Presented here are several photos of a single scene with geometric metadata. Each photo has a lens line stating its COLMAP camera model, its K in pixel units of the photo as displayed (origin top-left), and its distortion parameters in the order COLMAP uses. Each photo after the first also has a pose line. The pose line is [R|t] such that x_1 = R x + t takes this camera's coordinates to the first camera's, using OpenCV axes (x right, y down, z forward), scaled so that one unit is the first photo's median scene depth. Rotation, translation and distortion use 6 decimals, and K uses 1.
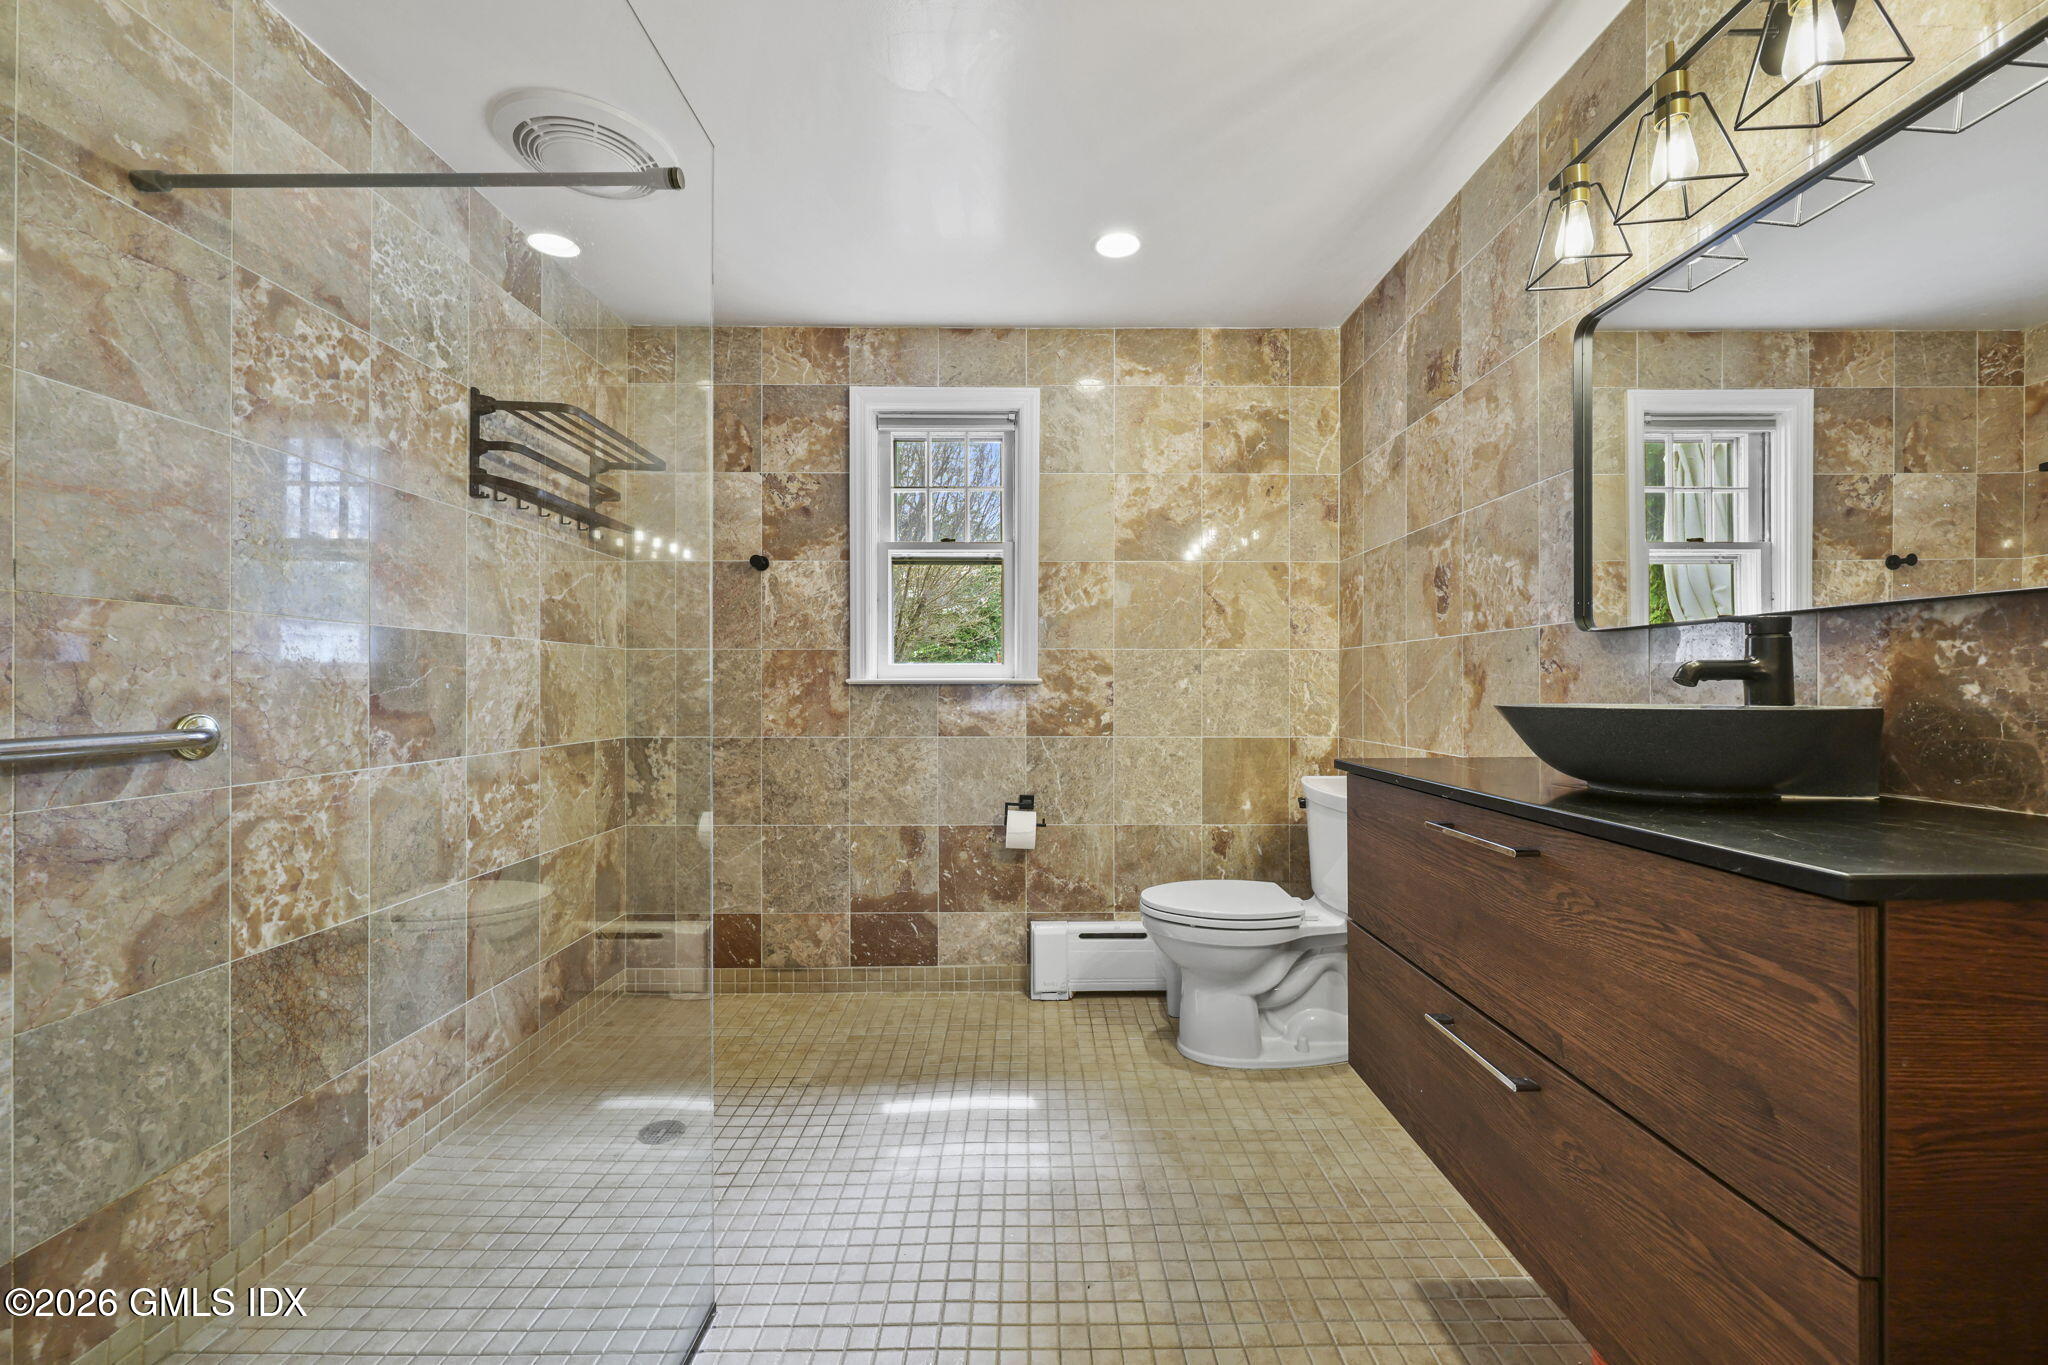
lens RADIAL K [[825.2, 0, 1027.6], [0, 825.2, 681.2], [0, 0, 1]] dist [0.000609, -0.000203]
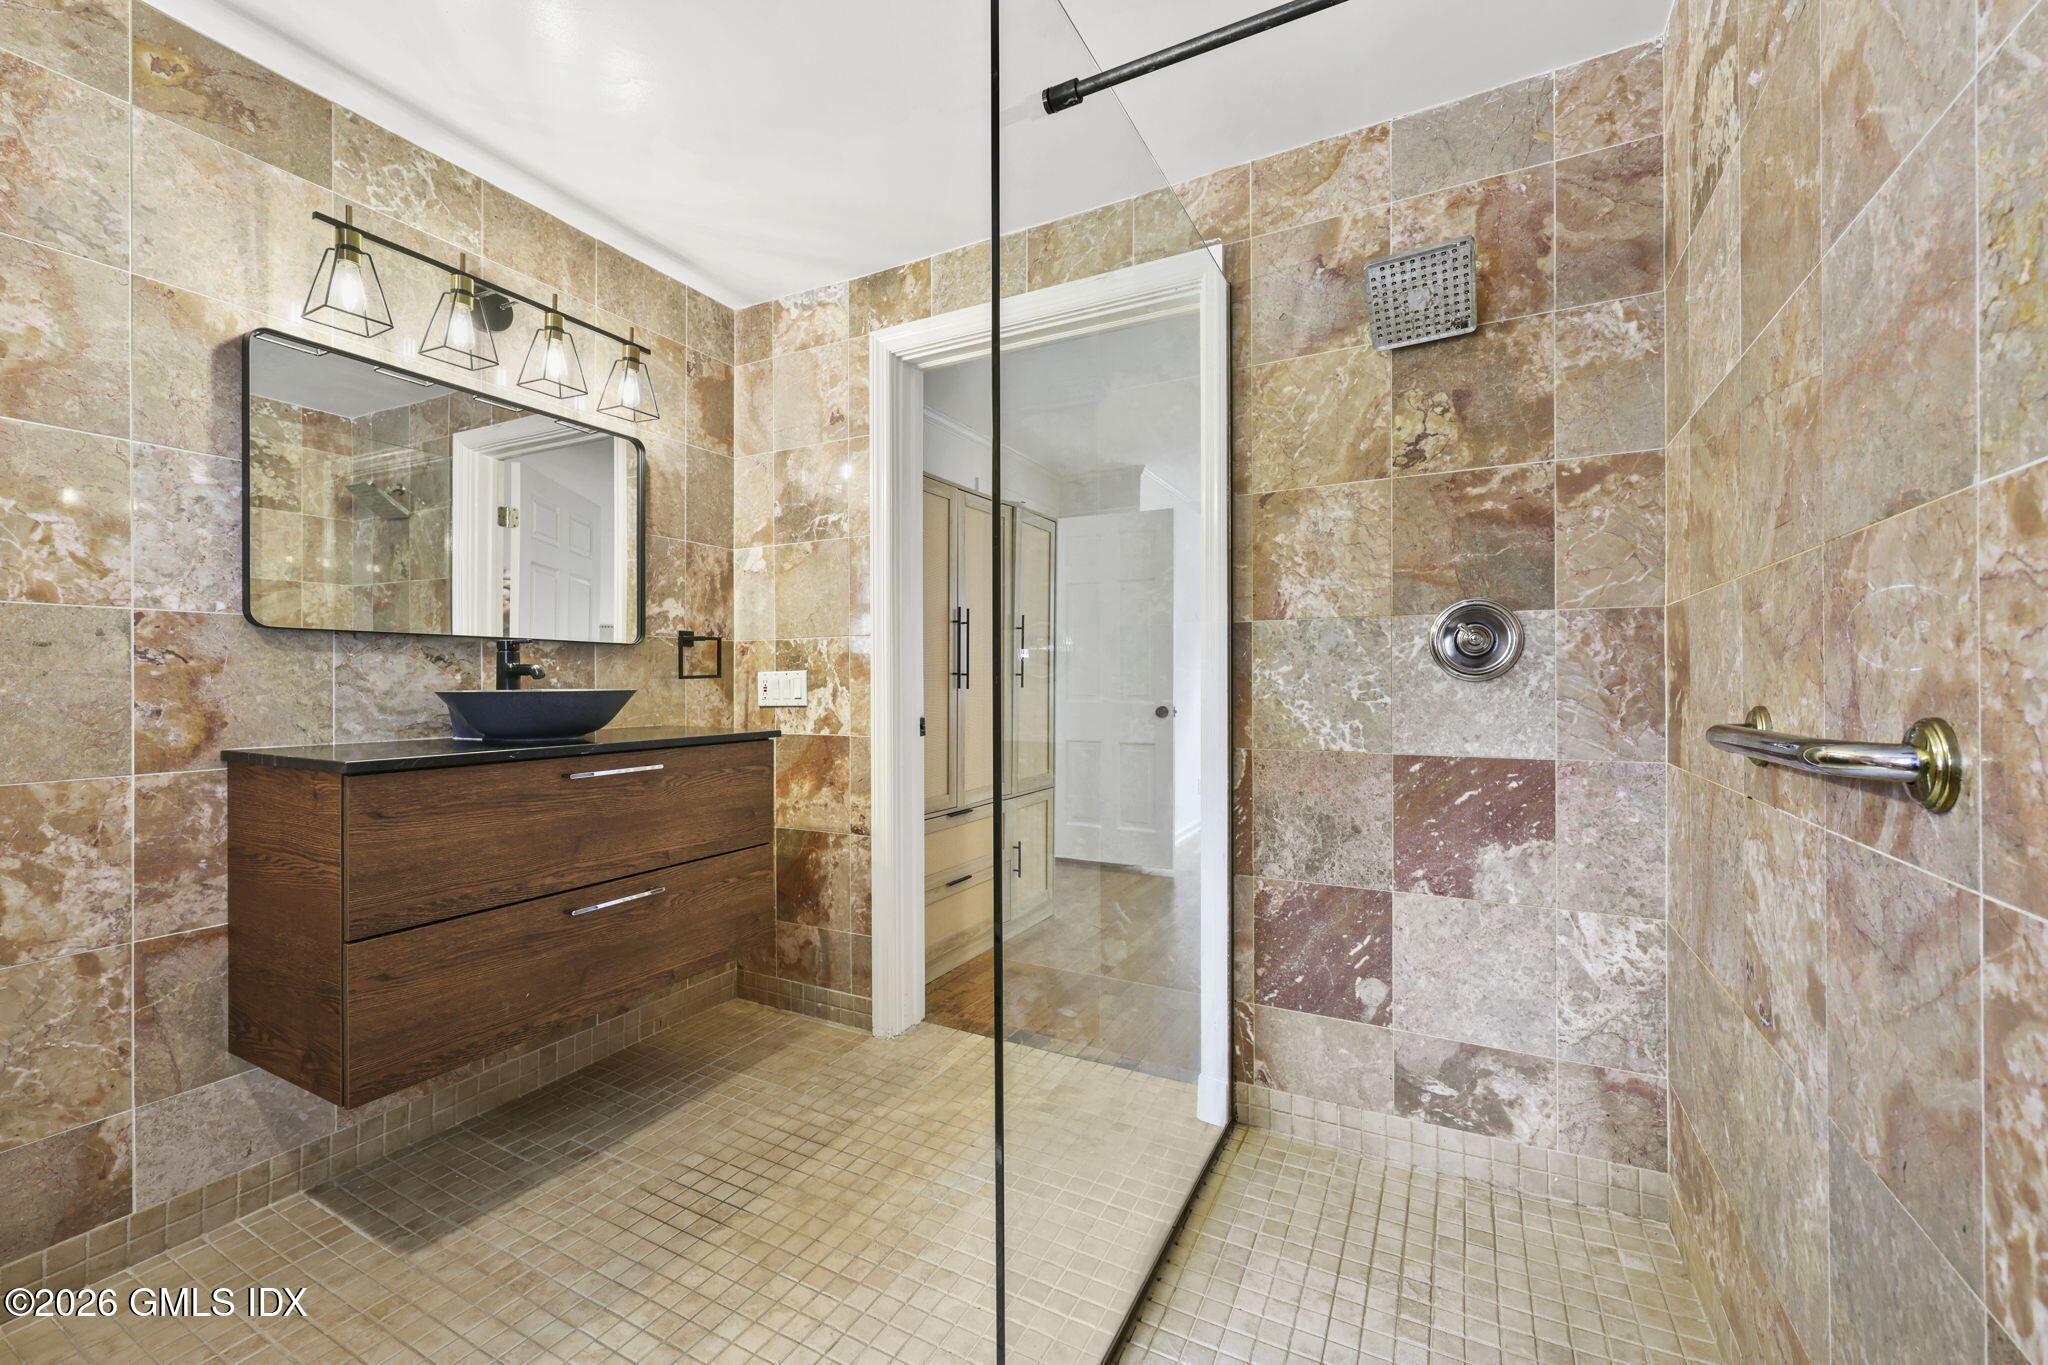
lens RADIAL K [[825.2, 0, 1027.6], [0, 825.2, 681.2], [0, 0, 1]] dist [0.000609, -0.000203]
pose [[-0.884165, 0.004904, 0.467149, -0.699474], [0.001848, 0.999974, -0.006999, 0.018840], [-0.467172, -0.005325, -0.884151, 1.546159]]
